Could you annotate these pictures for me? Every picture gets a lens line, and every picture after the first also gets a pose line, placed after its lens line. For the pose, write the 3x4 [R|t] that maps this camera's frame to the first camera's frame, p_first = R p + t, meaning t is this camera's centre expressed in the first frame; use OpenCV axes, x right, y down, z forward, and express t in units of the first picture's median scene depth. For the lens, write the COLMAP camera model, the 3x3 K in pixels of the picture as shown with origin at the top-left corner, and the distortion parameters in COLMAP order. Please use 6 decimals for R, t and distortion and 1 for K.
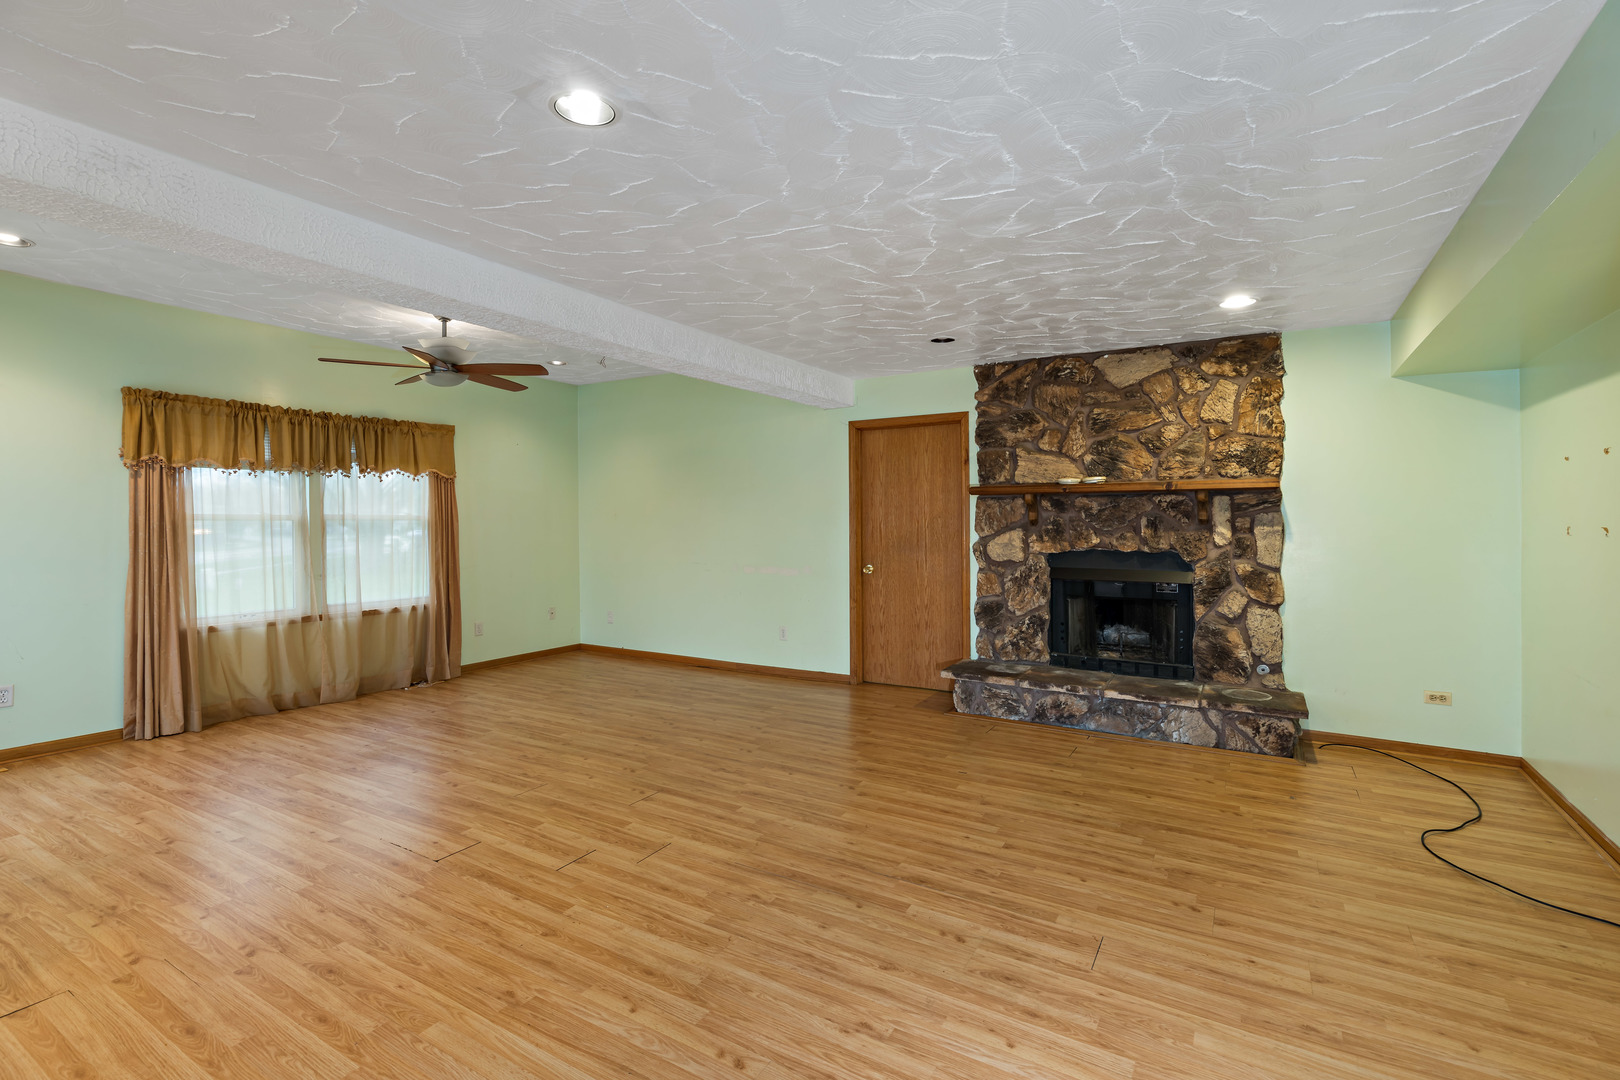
lens RADIAL K [[738.6, 0, 812.5], [0, 738.6, 524.4], [0, 0, 1]] dist [0.009482, -0.000480]
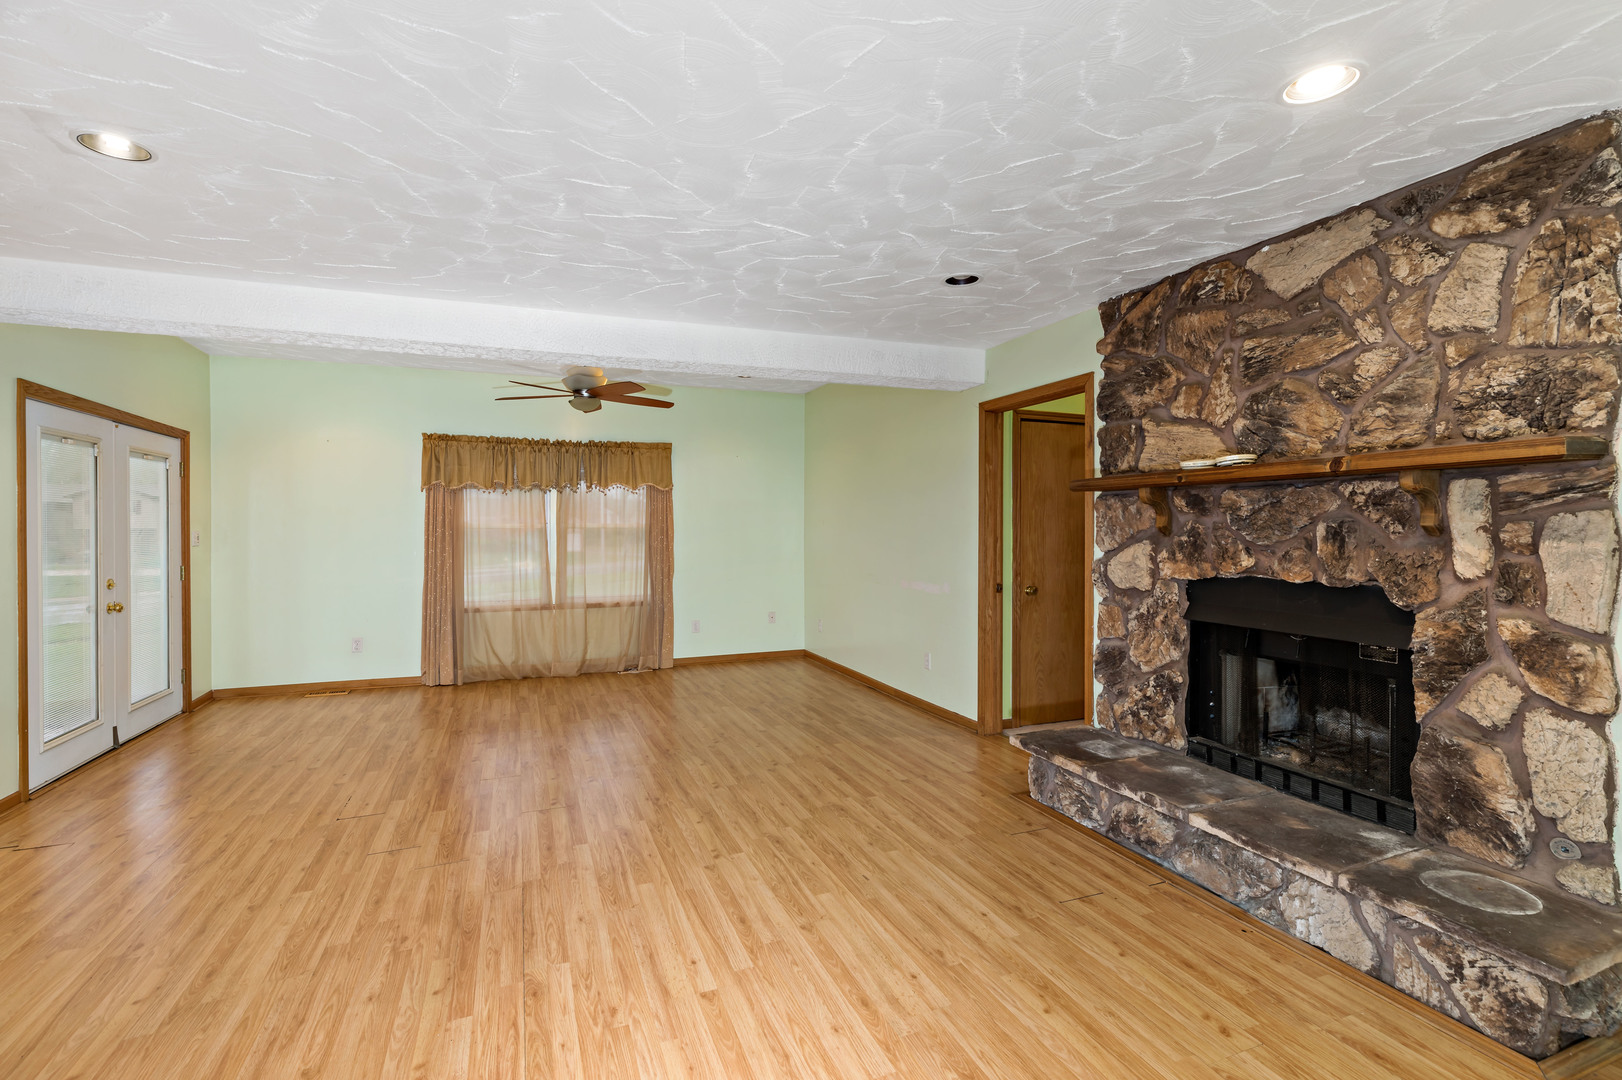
lens RADIAL K [[738.8, 0, 811.0], [0, 738.8, 540.0], [0, 0, 1]] dist [0.008640, -0.000248]
pose [[0.793012, 0.009680, -0.609130, 0.494938], [-0.002081, 0.999911, 0.013180, -0.003437], [0.609203, -0.009184, 0.792961, 0.328054]]
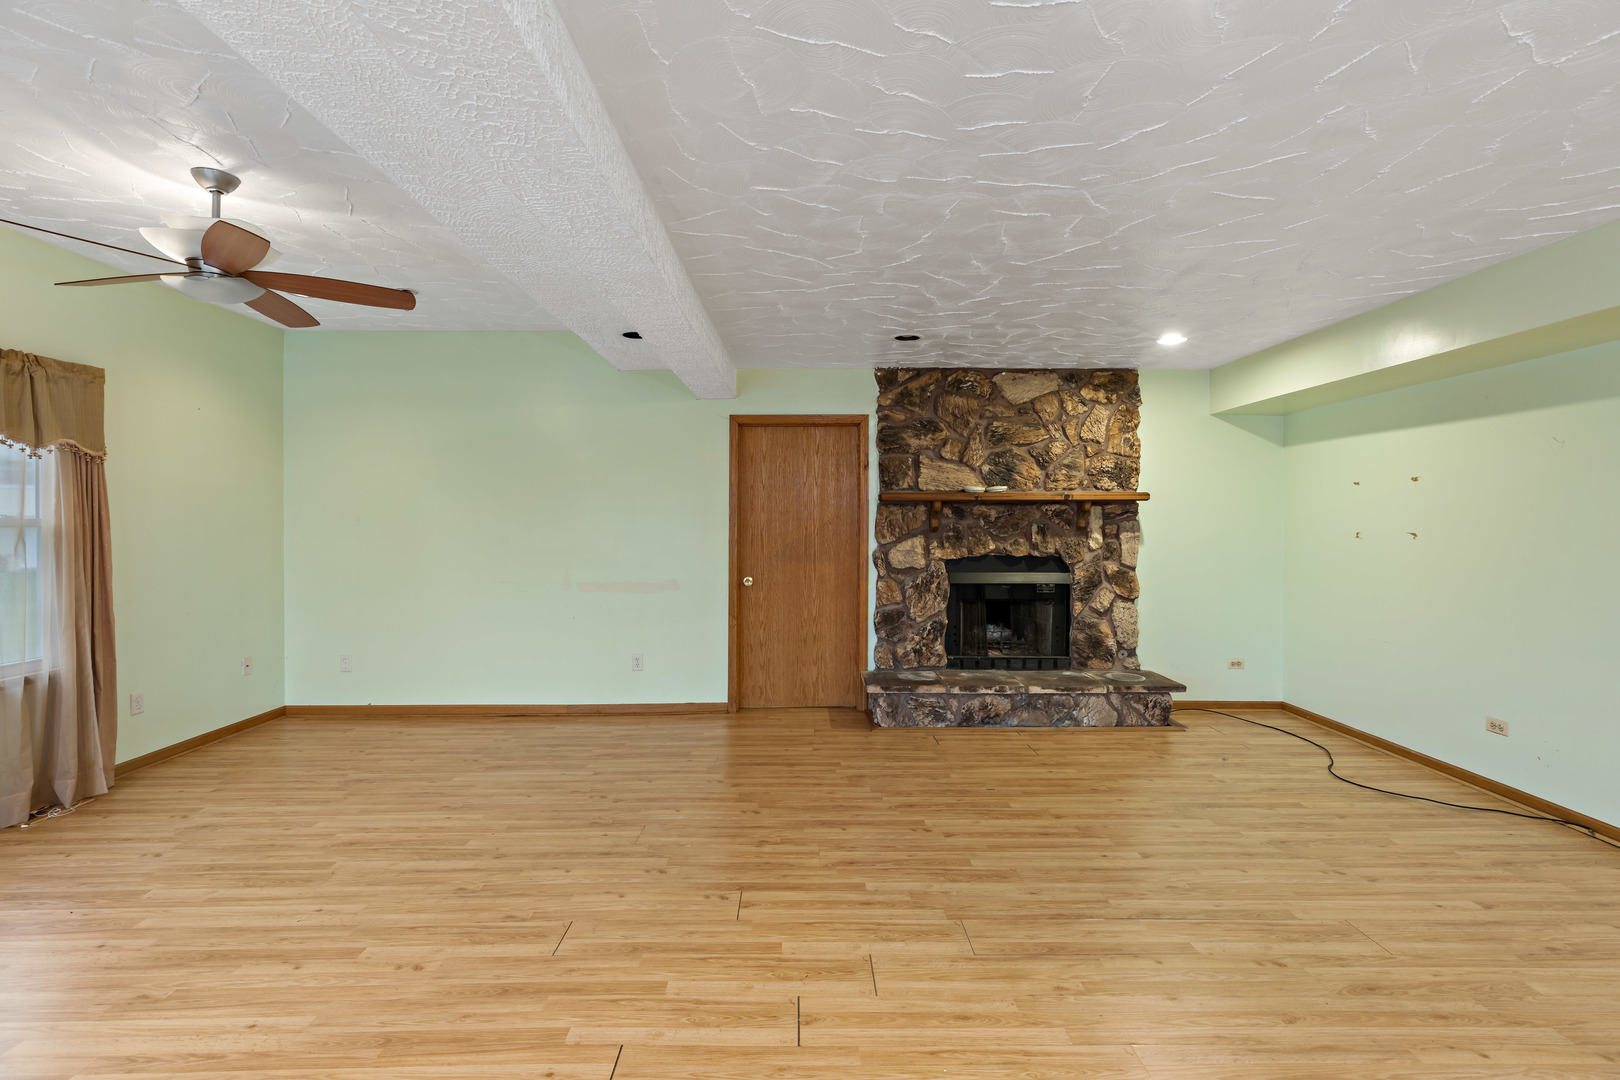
lens RADIAL K [[737.9, 0, 810.0], [0, 737.9, 540.0], [0, 0, 1]] dist [0.008640, -0.000248]
pose [[0.849849, -0.010278, 0.526926, -0.418132], [0.000828, 0.999835, 0.018166, -0.007409], [-0.527025, -0.015002, 0.849717, 0.254173]]
